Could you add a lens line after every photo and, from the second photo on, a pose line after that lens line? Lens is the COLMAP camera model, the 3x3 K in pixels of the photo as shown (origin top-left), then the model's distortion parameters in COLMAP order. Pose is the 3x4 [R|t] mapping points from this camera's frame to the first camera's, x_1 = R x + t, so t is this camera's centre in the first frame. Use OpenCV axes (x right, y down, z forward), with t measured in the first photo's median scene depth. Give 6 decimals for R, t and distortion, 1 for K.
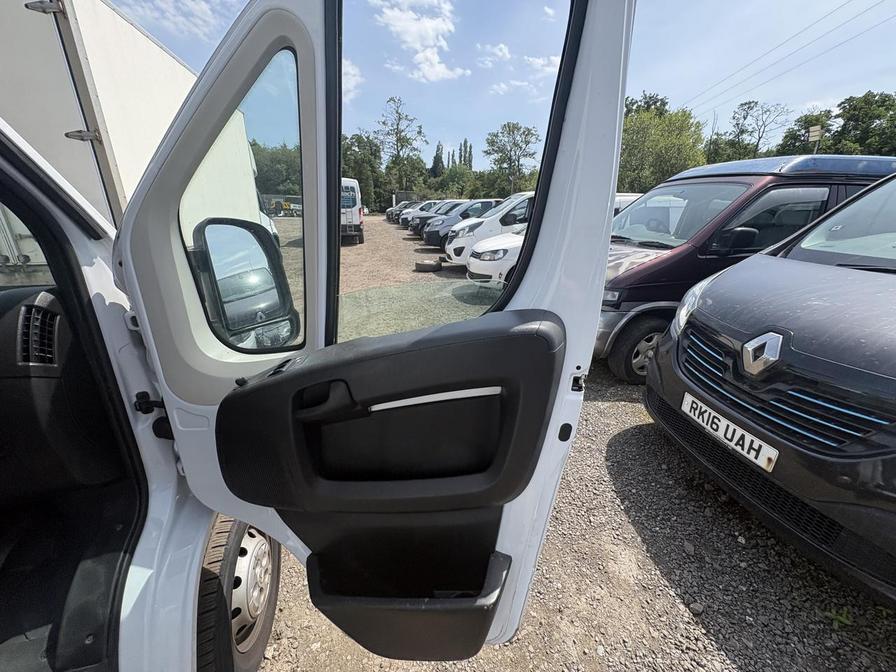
lens RADIAL K [[356.5, 0, 448.1], [0, 356.5, 337.6], [0, 0, 1]] dist [-0.000796, 0.000452]
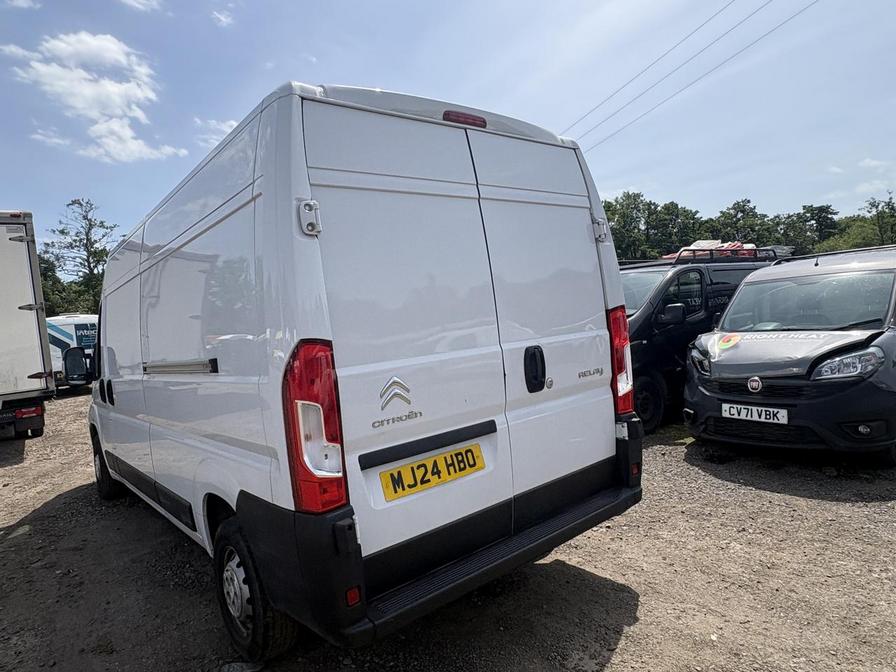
lens RADIAL K [[557.3, 0, 448.4], [0, 557.3, 335.5], [0, 0, 1]] dist [0.000772, -0.000264]
pose [[0.883903, -0.106312, 0.455426, -0.048591], [0.249657, 0.930716, -0.267281, 0.054628], [-0.395457, 0.349951, 0.849205, -0.147093]]
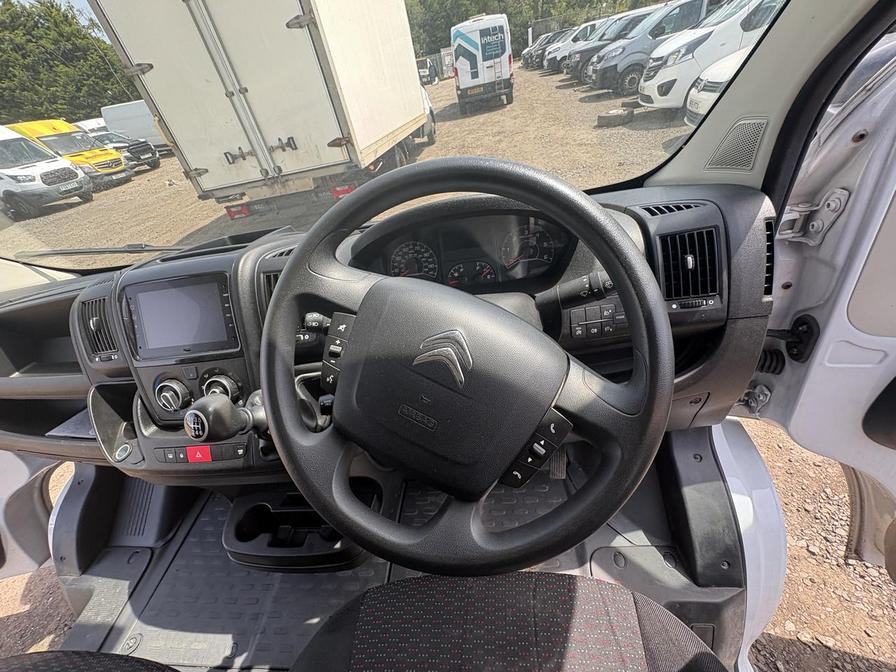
lens RADIAL K [[357.6, 0, 449.0], [0, 357.6, 337.6], [0, 0, 1]] dist [-0.002153, 0.000747]
pose [[0.939065, 0.031527, -0.342291, -0.025913], [0.080733, 0.947702, 0.308776, -0.002228], [0.334125, -0.317595, 0.887409, 0.000900]]
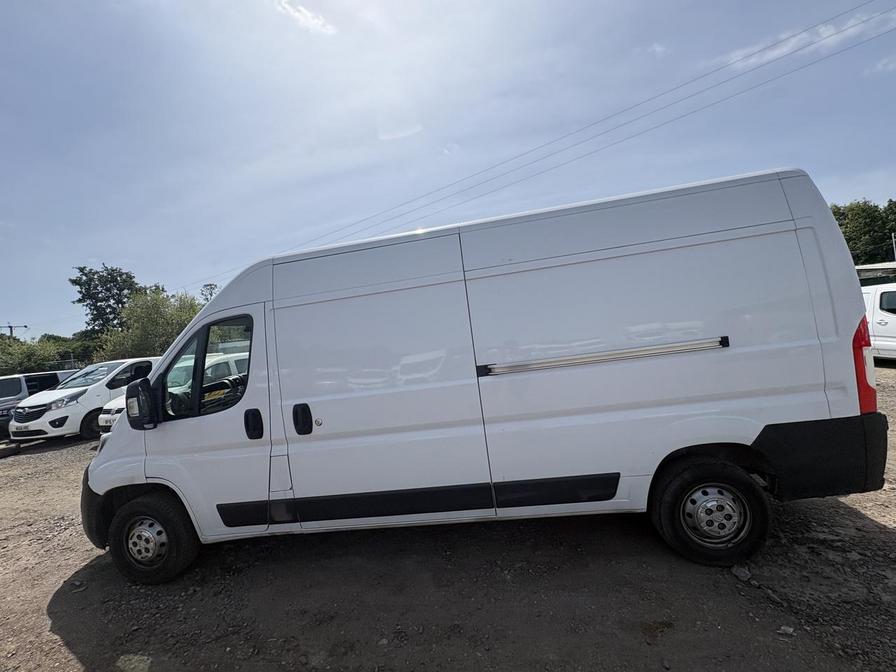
lens RADIAL K [[356.5, 0, 448.1], [0, 356.5, 337.6], [0, 0, 1]] dist [-0.000796, 0.000452]
pose [[0.330392, -0.044747, 0.942783, -0.109246], [0.423962, 0.899469, -0.105884, 0.021913], [-0.843266, 0.434687, 0.316148, -0.064969]]
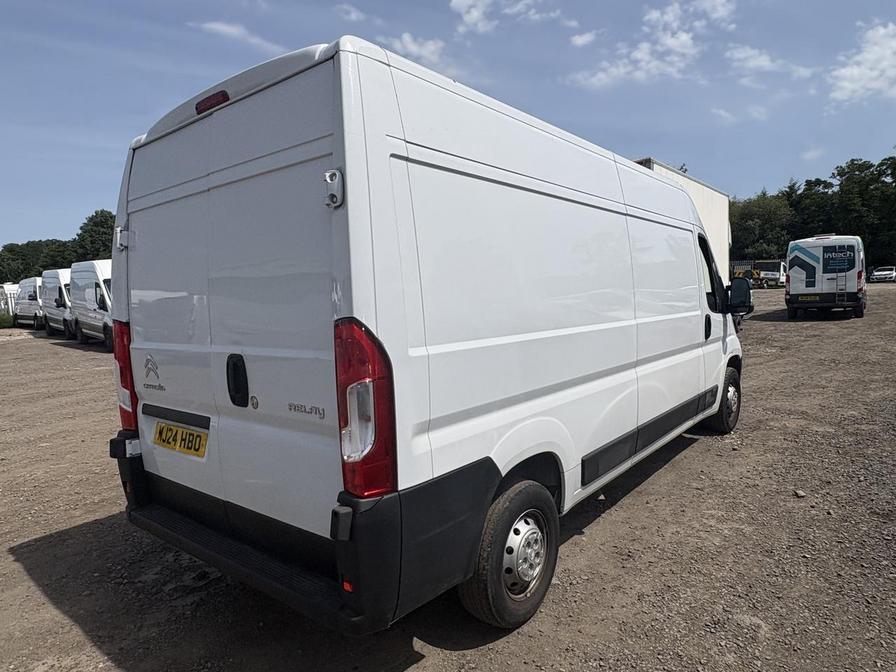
lens RADIAL K [[558.6, 0, 446.2], [0, 558.6, 344.6], [0, 0, 1]] dist [0.002247, 0.000806]
pose [[0.620057, 0.039584, -0.783558, 0.048405], [-0.219287, 0.967666, -0.124645, 0.042094], [0.753288, 0.249111, 0.608688, -0.113401]]
